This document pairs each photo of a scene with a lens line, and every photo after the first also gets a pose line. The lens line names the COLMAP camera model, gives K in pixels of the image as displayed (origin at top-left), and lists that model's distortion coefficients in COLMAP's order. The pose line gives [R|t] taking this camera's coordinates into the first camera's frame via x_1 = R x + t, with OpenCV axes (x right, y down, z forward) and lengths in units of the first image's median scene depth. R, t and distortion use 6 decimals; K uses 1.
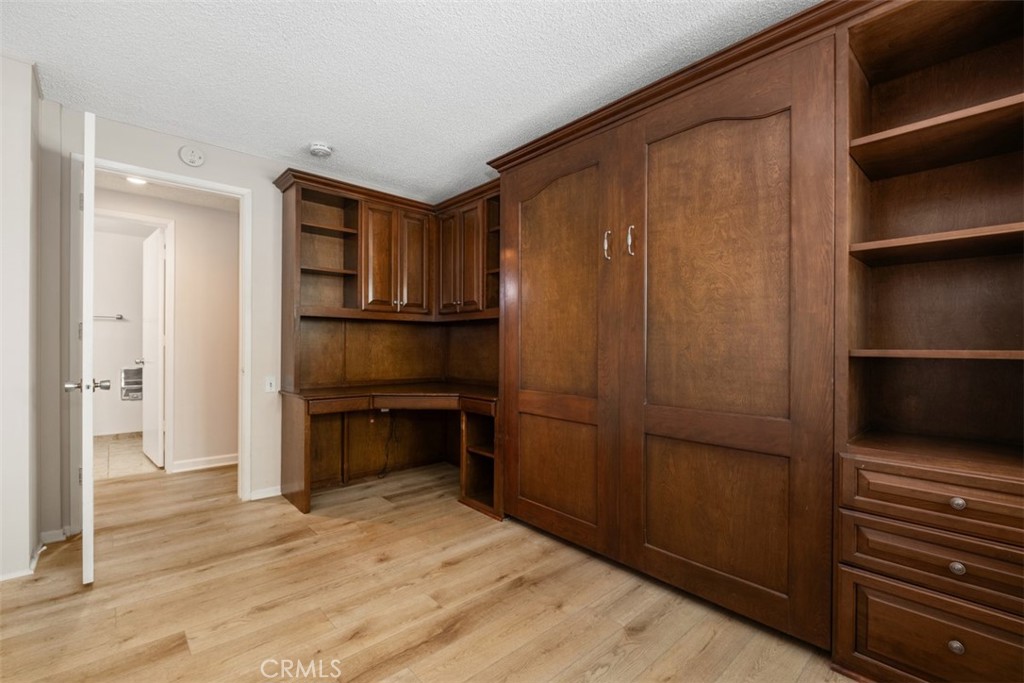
lens RADIAL K [[441.0, 0, 505.8], [0, 441.0, 343.8], [0, 0, 1]] dist [-0.001082, -0.004251]
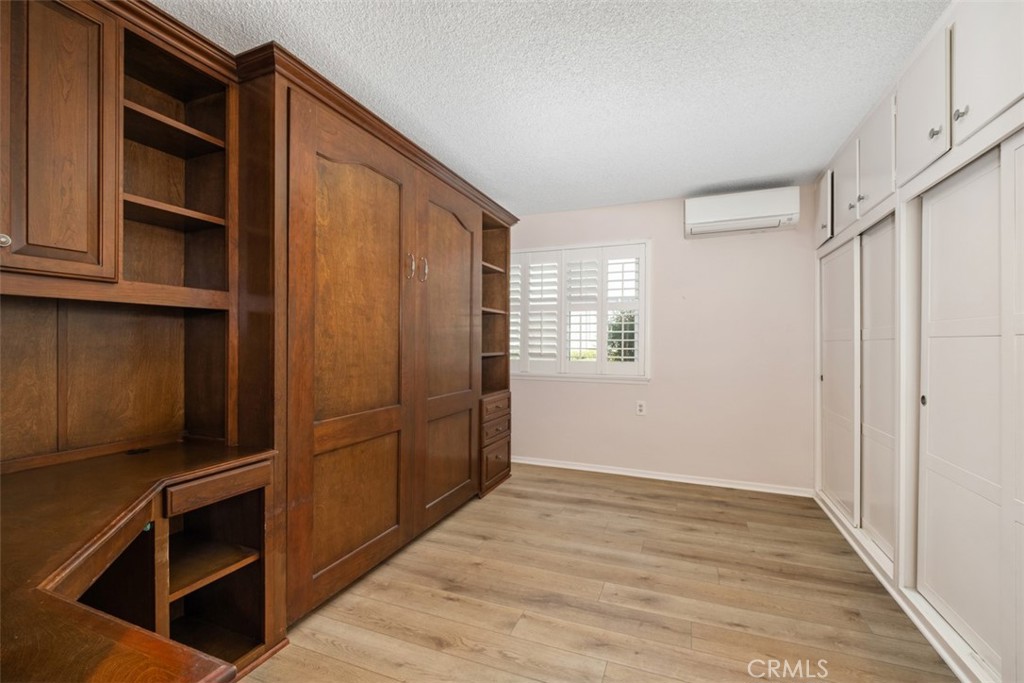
lens RADIAL K [[441.0, 0, 511.4], [0, 441.0, 343.9], [0, 0, 1]] dist [-0.001082, -0.004251]
pose [[-0.447781, -0.007514, 0.894112, -0.864338], [-0.011739, 0.999928, 0.002524, -0.031084], [-0.894066, -0.009366, -0.447837, 1.227937]]
